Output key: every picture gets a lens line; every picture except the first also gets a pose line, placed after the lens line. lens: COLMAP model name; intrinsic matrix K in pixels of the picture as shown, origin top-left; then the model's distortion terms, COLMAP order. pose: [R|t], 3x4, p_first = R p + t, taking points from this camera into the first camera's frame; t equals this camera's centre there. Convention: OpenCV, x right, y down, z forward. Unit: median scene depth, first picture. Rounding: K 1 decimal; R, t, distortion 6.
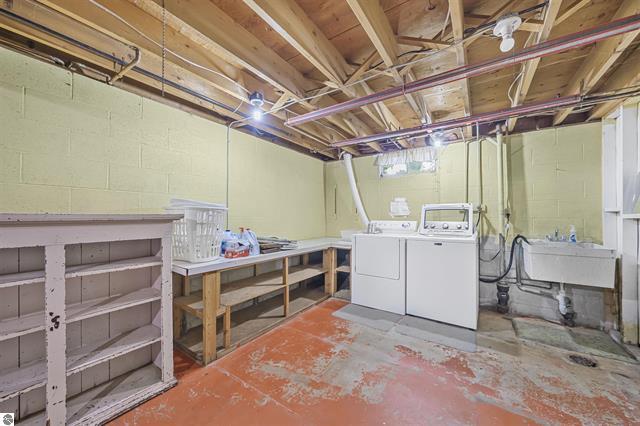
lens RADIAL K [[235.3, 0, 319.1], [0, 235.3, 213.4], [0, 0, 1]] dist [0.002392, -0.000448]
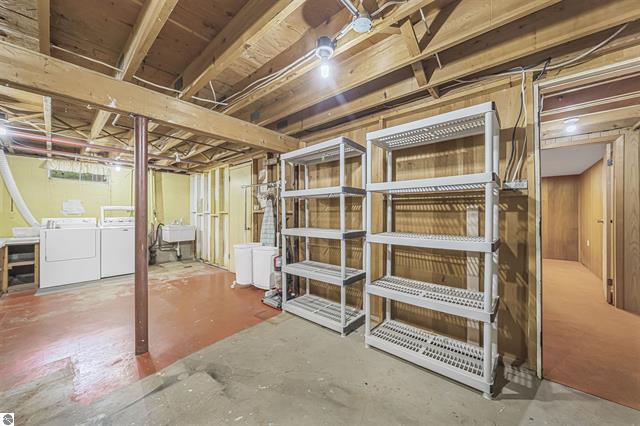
lens RADIAL K [[235.3, 0, 319.9], [0, 235.3, 212.5], [0, 0, 1]] dist [0.002392, -0.000448]
pose [[0.121639, 0.003373, 0.992569, -0.945057], [-0.008305, 0.999963, -0.002380, -0.006116], [-0.992540, -0.007953, 0.121663, -0.570120]]
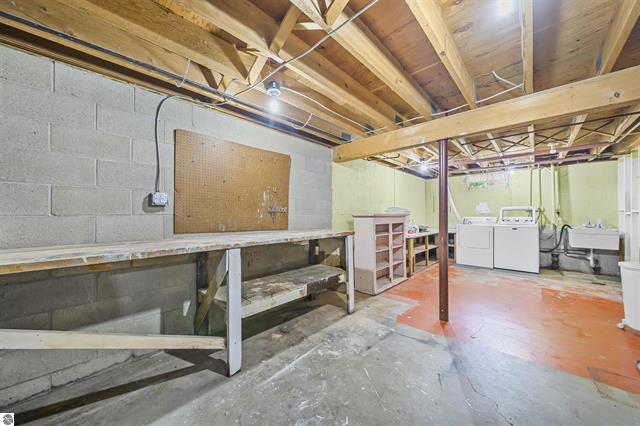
lens RADIAL K [[227.2, 0, 323.0], [0, 227.2, 212.4], [0, 0, 1]] dist [0.000161, 0.000650]
pose [[0.988803, -0.006029, -0.149108, -0.650594], [0.006319, 0.999979, 0.001475, -0.009660], [0.149096, -0.002401, 0.988820, -0.899068]]
